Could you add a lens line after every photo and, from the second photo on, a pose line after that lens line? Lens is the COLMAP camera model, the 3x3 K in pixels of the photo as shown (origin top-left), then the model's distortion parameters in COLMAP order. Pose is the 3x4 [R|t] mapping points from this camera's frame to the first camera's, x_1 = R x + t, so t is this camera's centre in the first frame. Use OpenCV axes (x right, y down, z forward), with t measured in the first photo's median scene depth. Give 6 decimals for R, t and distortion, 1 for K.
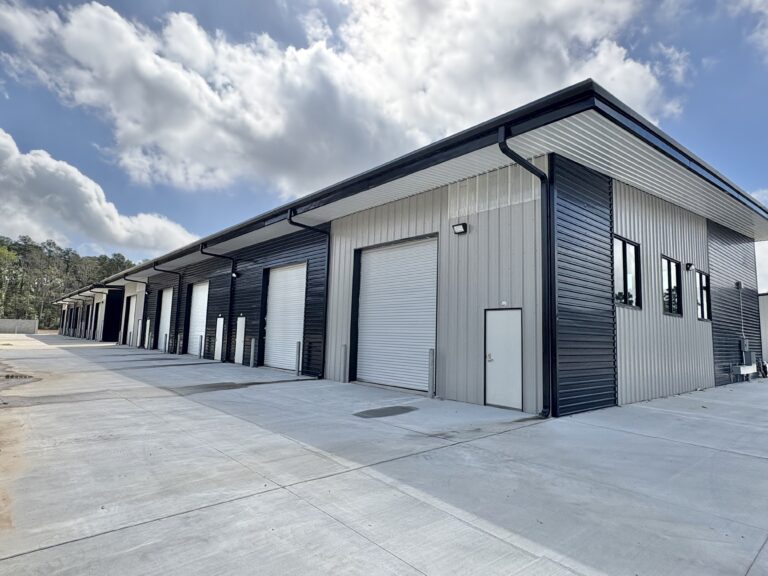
lens RADIAL K [[443.4, 0, 384.0], [0, 443.4, 288.0], [0, 0, 1]] dist [-0.001196, -0.000279]
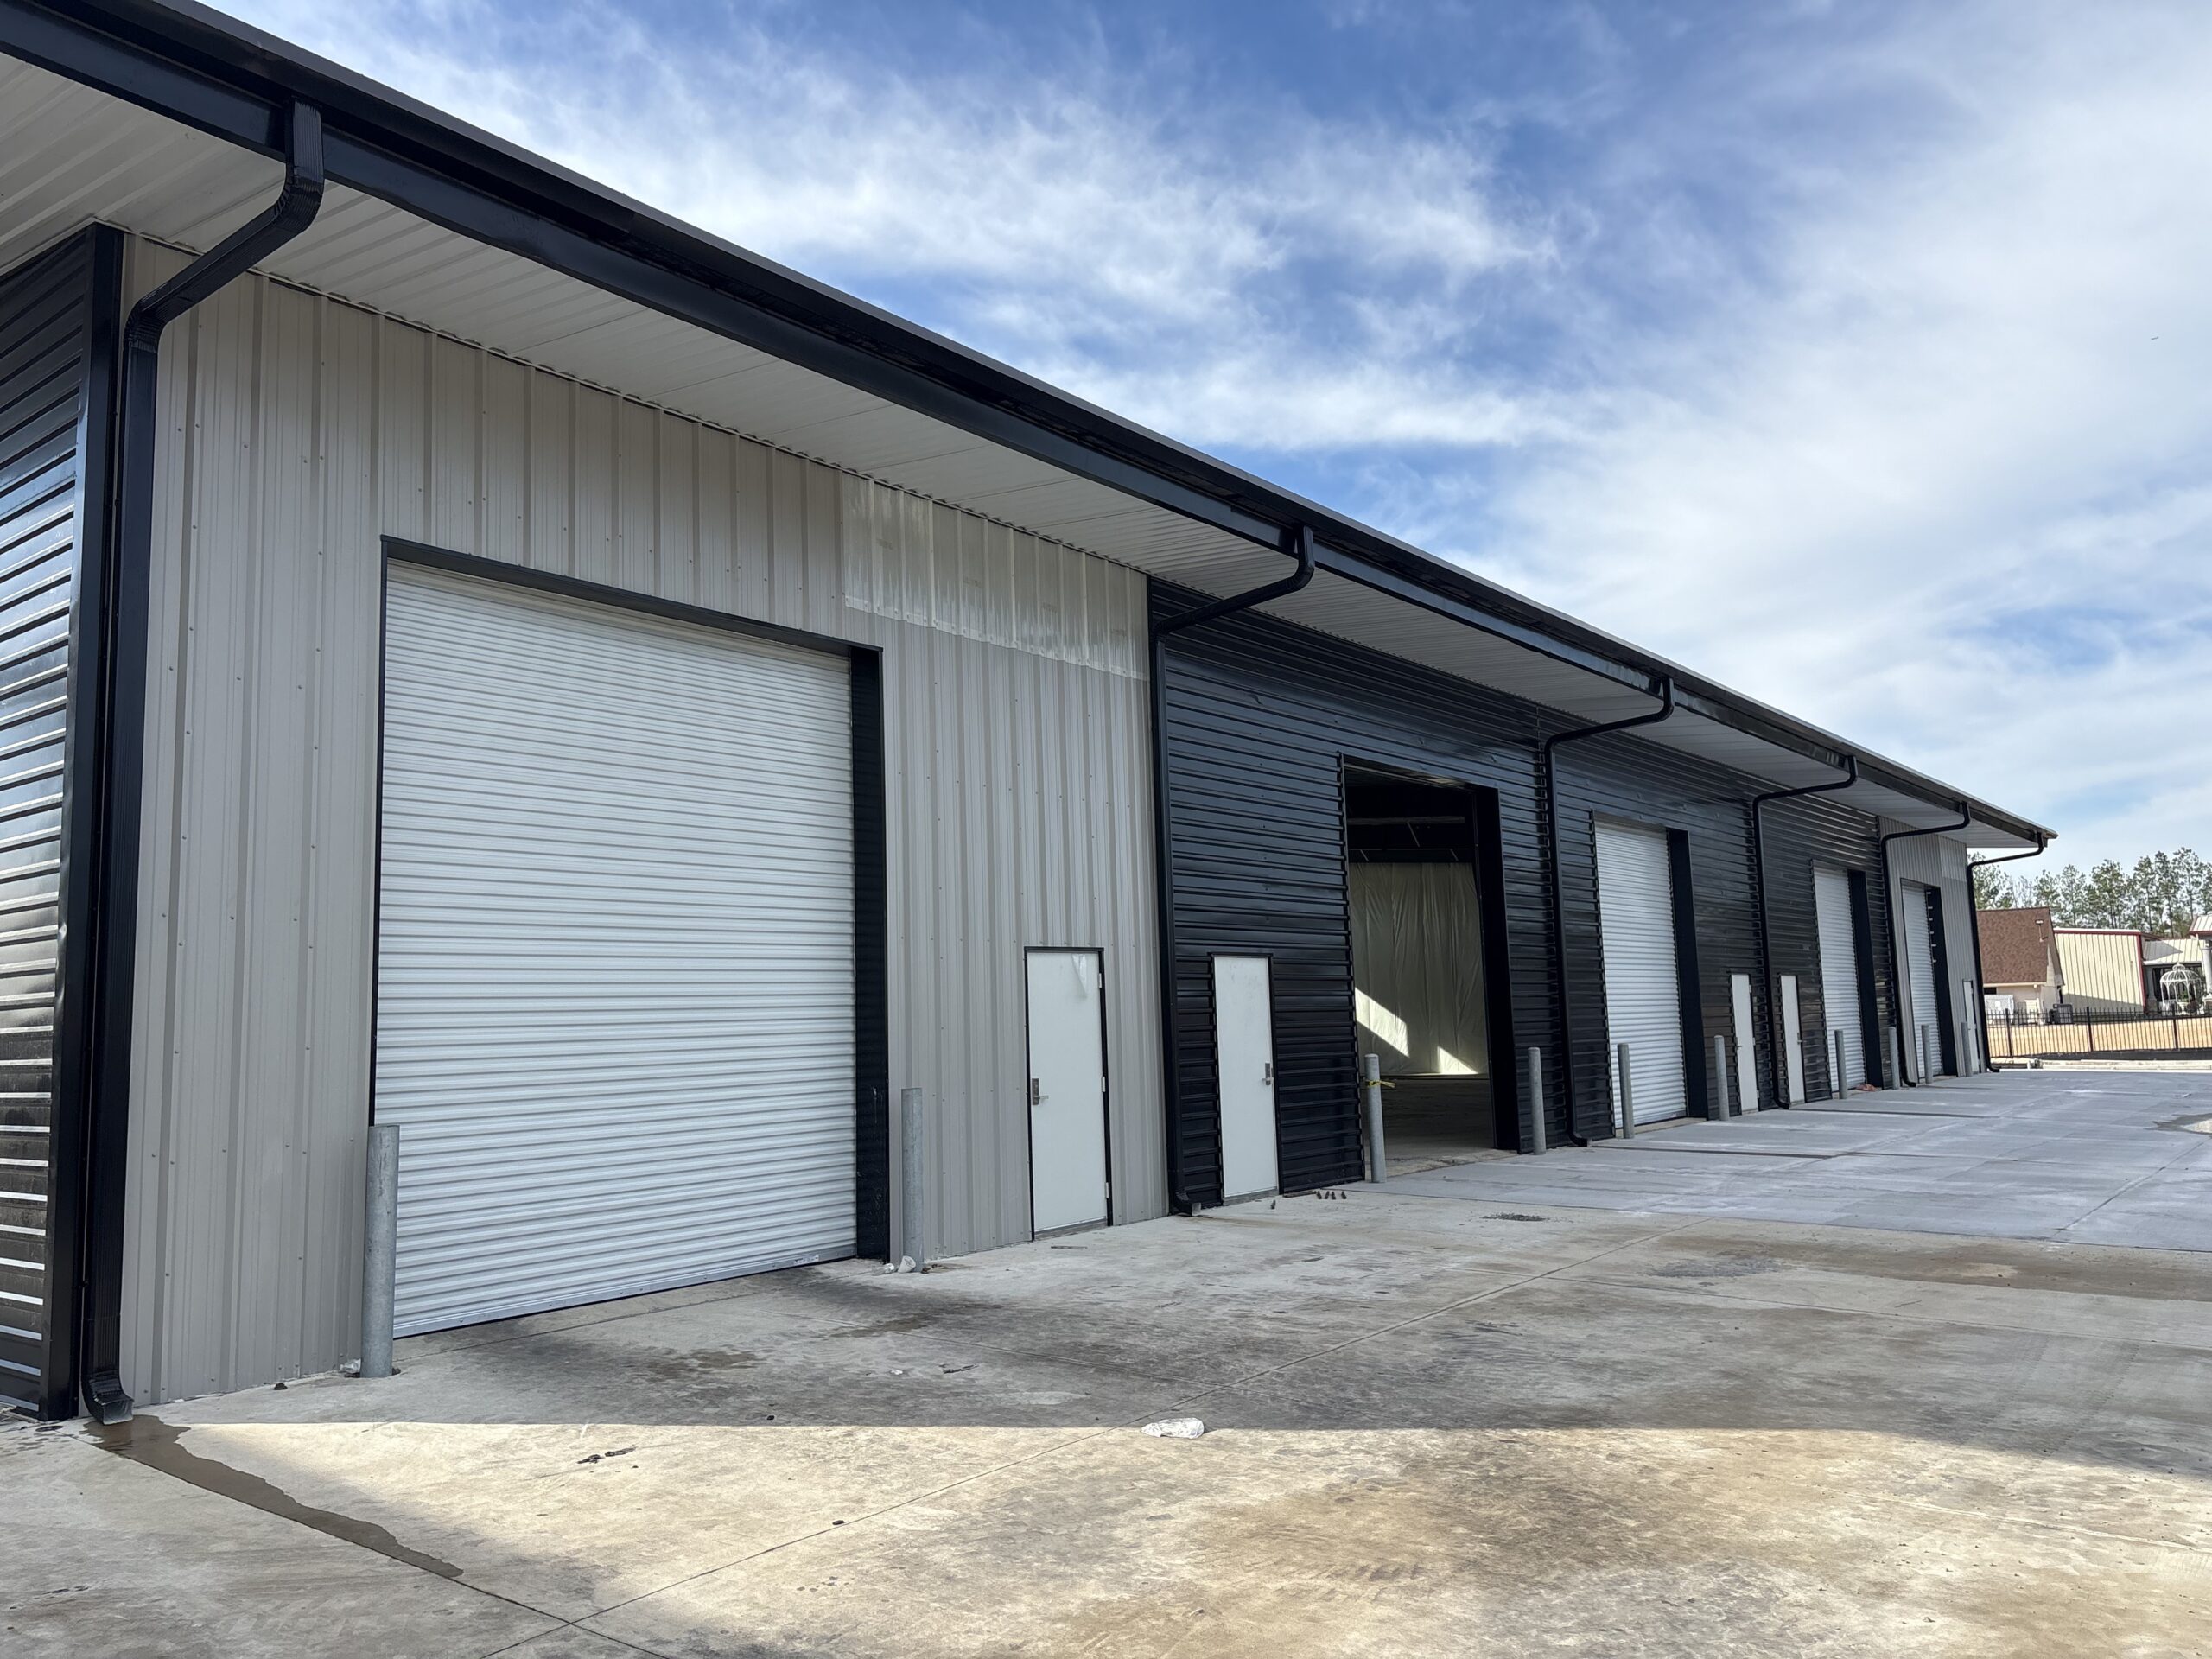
lens RADIAL K [[1629.1, 0, 1106.0], [0, 1629.1, 829.5], [0, 0, 1]] dist [-0.000978, -0.000157]
pose [[-0.193092, 0.092197, 0.976839, -0.983774], [-0.076718, 0.991109, -0.108709, 0.090190], [-0.978177, -0.095932, -0.184302, 1.190690]]
